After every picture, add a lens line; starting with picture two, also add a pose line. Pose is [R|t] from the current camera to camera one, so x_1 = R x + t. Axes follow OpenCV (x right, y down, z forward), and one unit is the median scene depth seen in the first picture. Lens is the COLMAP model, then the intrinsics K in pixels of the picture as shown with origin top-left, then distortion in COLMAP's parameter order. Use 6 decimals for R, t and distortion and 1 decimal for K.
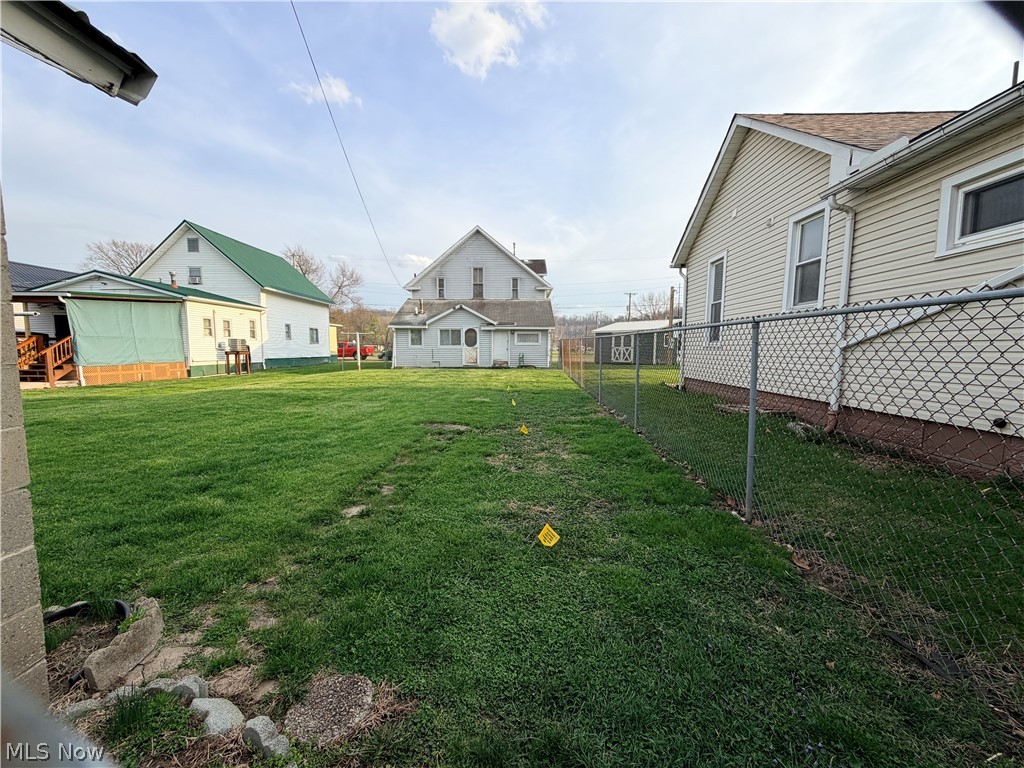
lens RADIAL K [[404.8, 0, 500.6], [0, 404.8, 384.6], [0, 0, 1]] dist [0.002420, 0.000332]
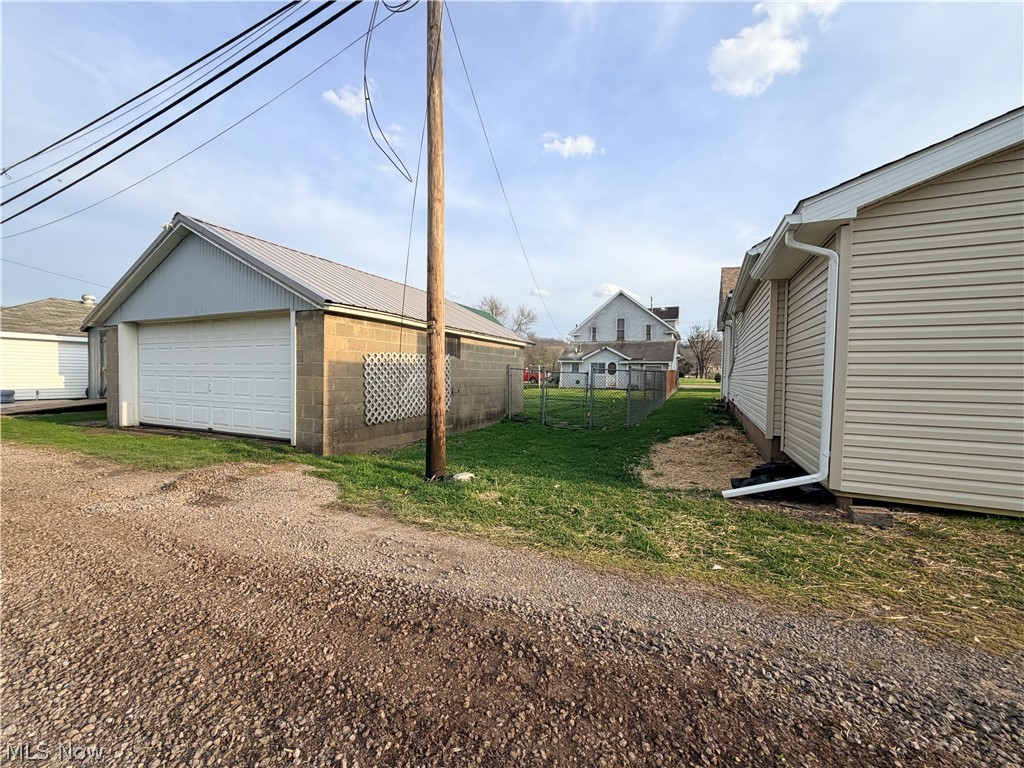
lens RADIAL K [[397.9, 0, 510.9], [0, 397.9, 385.0], [0, 0, 1]] dist [0.000248, 0.000384]
pose [[0.928494, 0.018367, -0.370893, 0.121646], [-0.042133, 0.997537, -0.056077, 0.039069], [0.368950, 0.067694, 0.926981, -0.465124]]
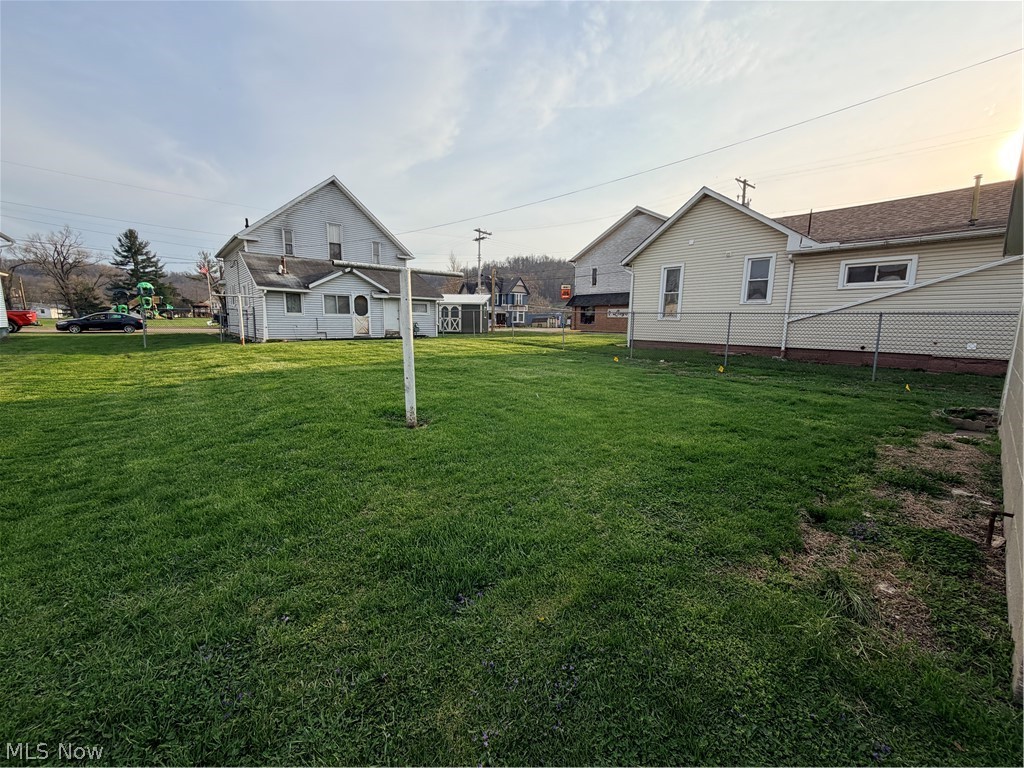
lens RADIAL K [[405.2, 0, 509.8], [0, 405.2, 385.6], [0, 0, 1]] dist [-0.001301, -0.000166]
pose [[0.732508, -0.100037, 0.673369, -0.463105], [0.048083, 0.994277, 0.095405, -0.007127], [-0.679059, -0.037507, 0.733125, 0.093007]]
